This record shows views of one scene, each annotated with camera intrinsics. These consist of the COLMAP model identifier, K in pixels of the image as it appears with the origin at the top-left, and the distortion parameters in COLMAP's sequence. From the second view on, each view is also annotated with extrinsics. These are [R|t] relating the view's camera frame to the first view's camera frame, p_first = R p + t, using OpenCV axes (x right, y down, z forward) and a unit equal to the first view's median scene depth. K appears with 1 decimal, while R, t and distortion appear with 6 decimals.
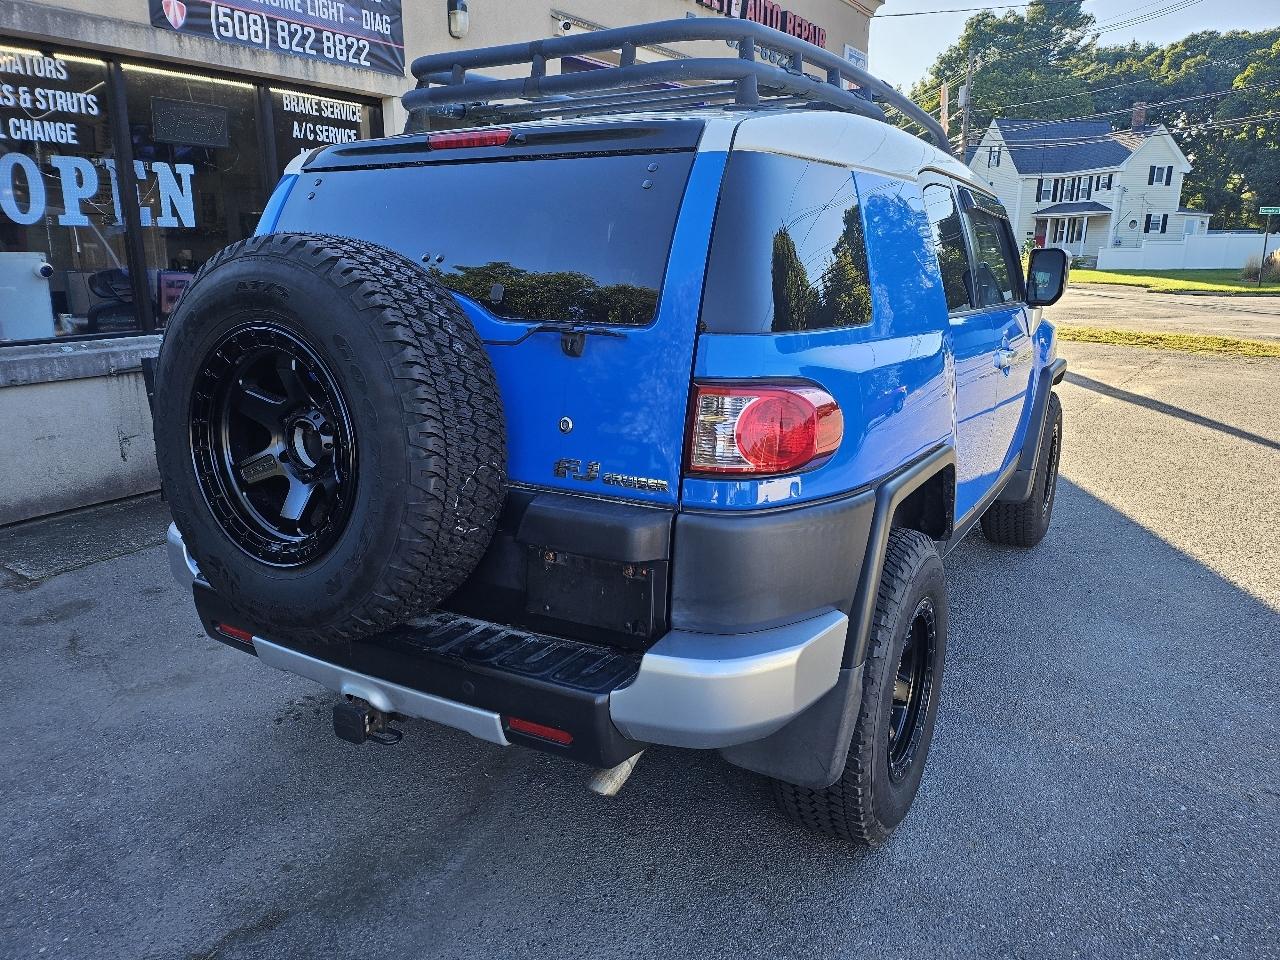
lens RADIAL K [[893.1, 0, 629.7], [0, 893.1, 485.5], [0, 0, 1]] dist [0.059671, -0.065234]
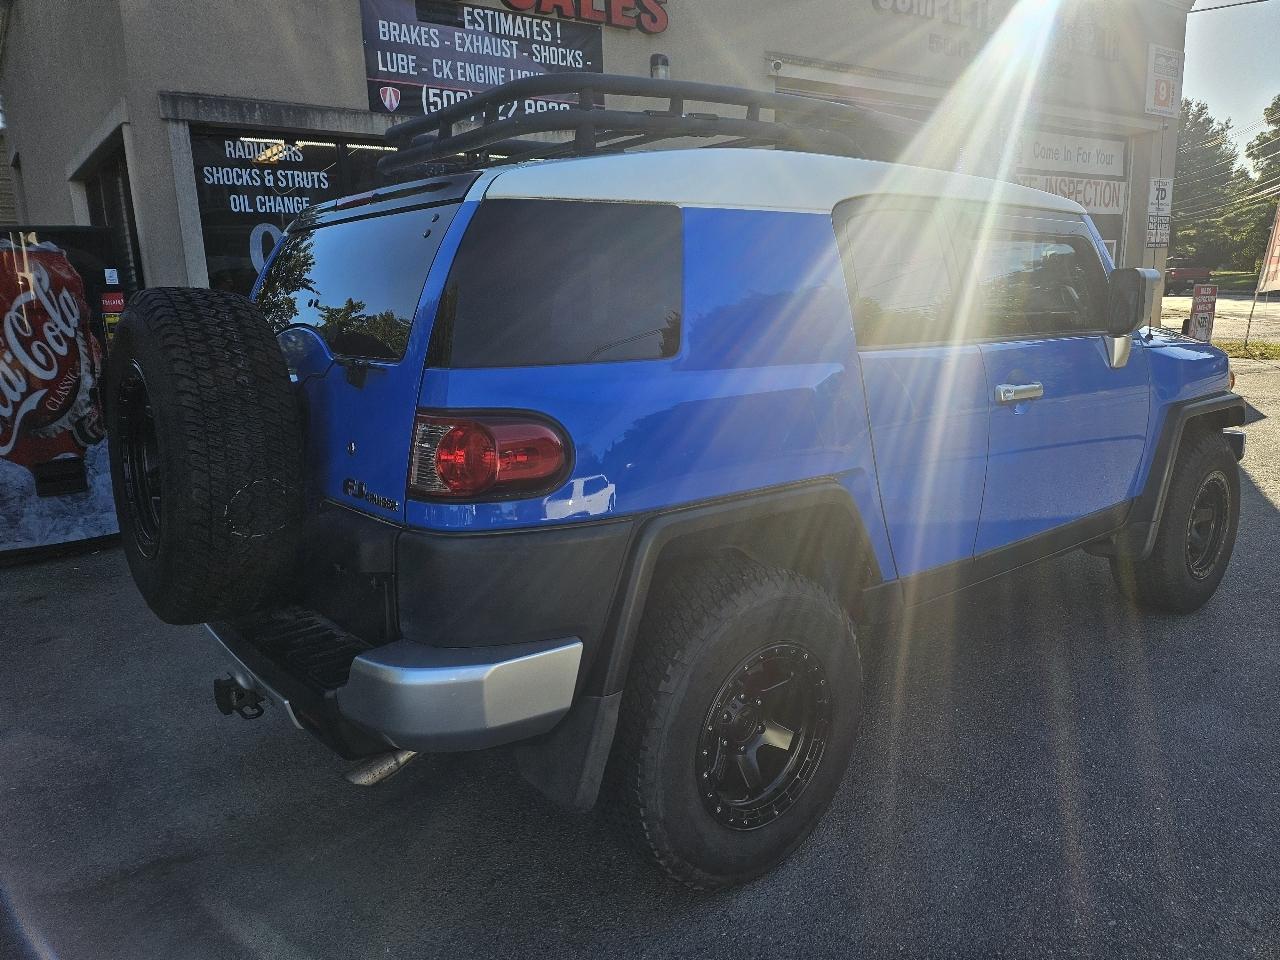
lens RADIAL K [[893.1, 0, 659.0], [0, 893.1, 486.9], [0, 0, 1]] dist [0.059671, -0.065234]
pose [[0.943165, 0.040063, -0.329900, 0.255907], [-0.051135, 0.998380, -0.024950, -0.004151], [0.328366, 0.040401, 0.943686, 0.024259]]
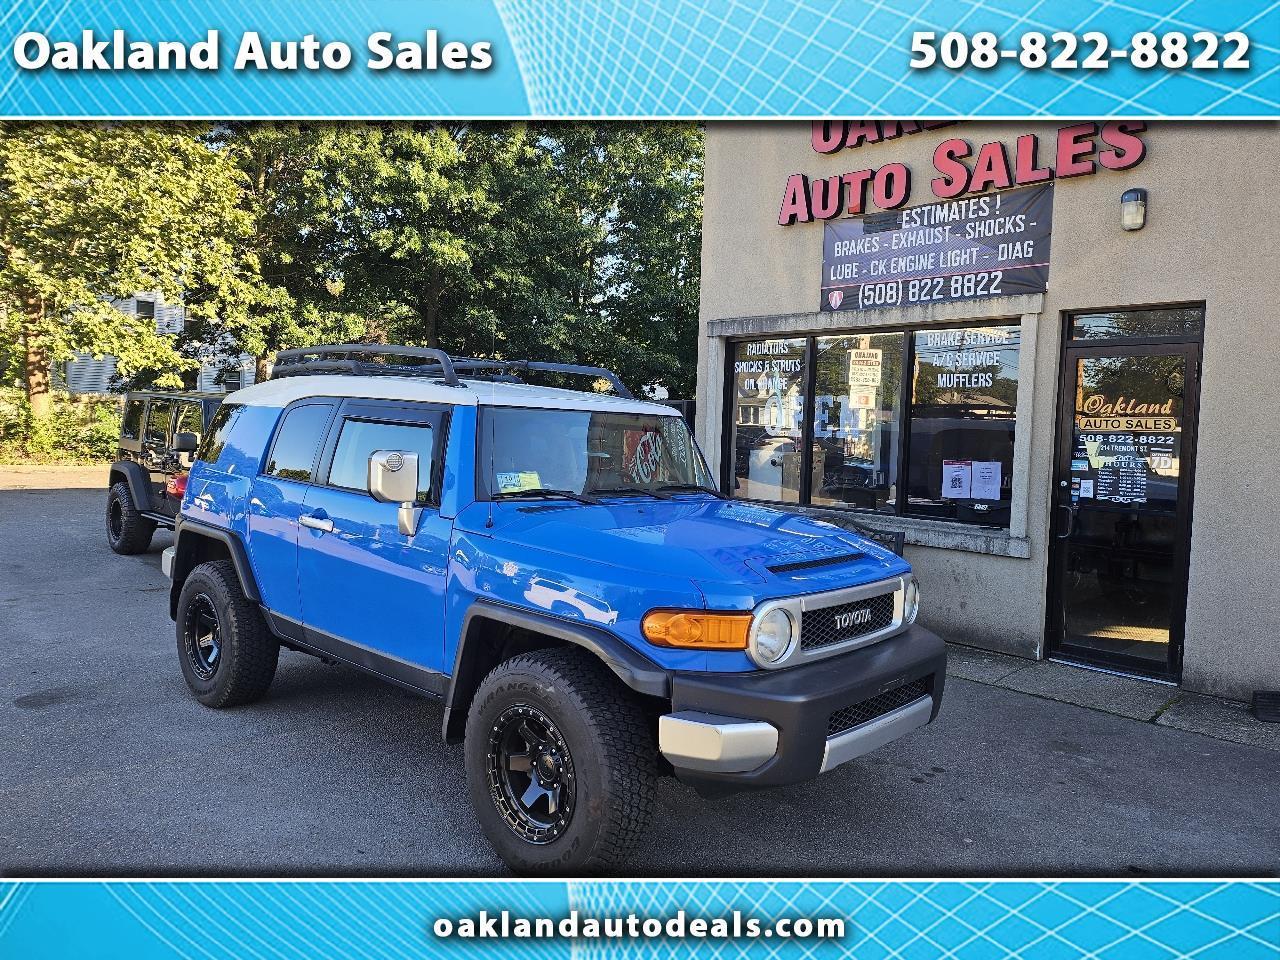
lens RADIAL K [[893.1, 0, 641.4], [0, 893.1, 473.4], [0, 0, 1]] dist [0.059671, -0.065234]
pose [[-0.200554, 0.046414, -0.978583, 1.089344], [-0.278862, 0.954852, 0.102439, -0.336380], [0.939156, 0.293434, -0.178556, 1.128697]]
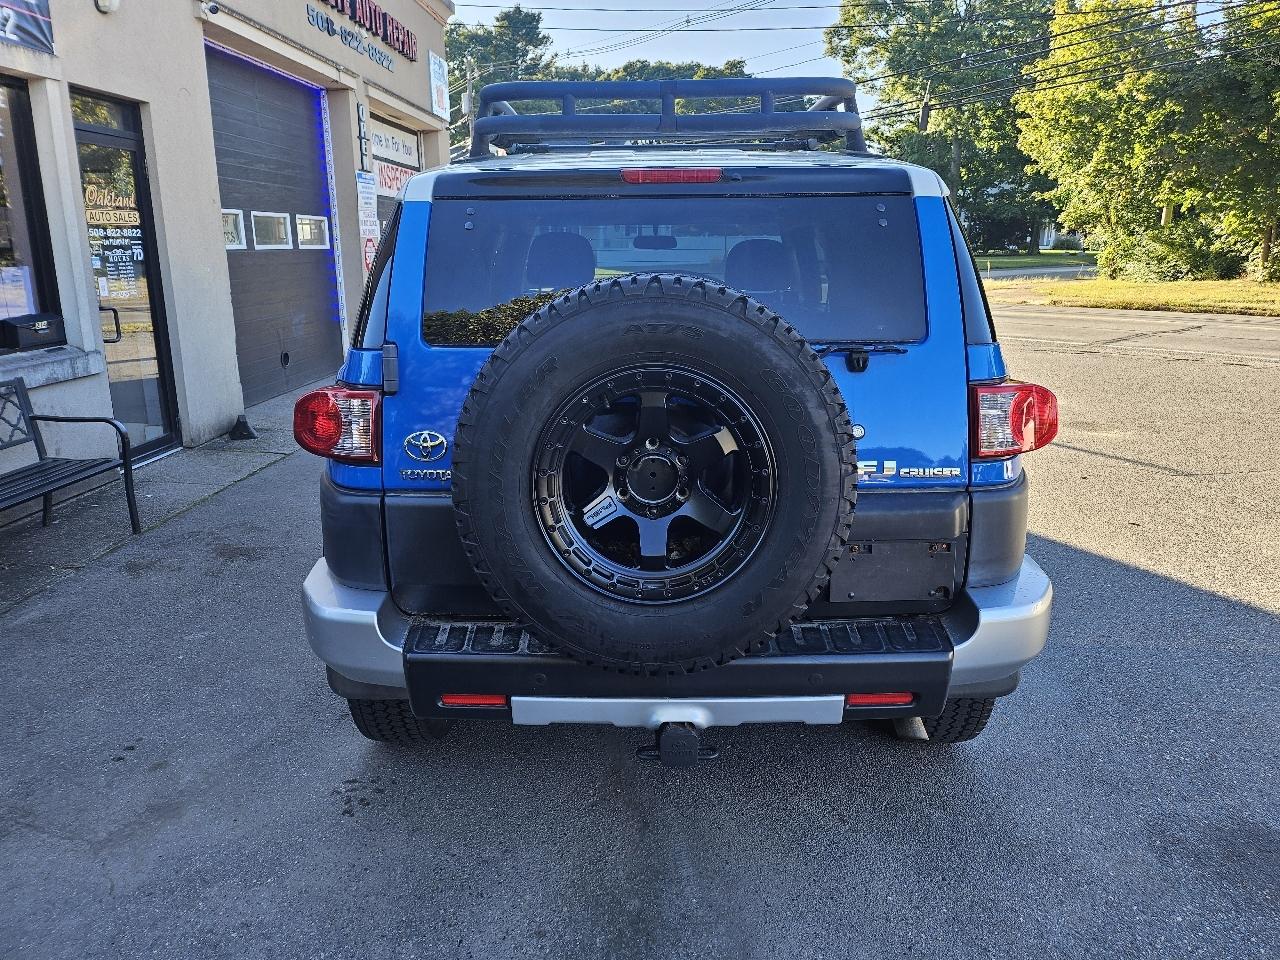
lens RADIAL K [[893.1, 0, 638.1], [0, 893.1, 489.0], [0, 0, 1]] dist [0.059671, -0.065234]
pose [[0.861982, -0.139353, 0.487409, -0.338684], [0.137268, 0.989718, 0.040208, -0.031257], [-0.488000, 0.032247, 0.872248, 0.053034]]
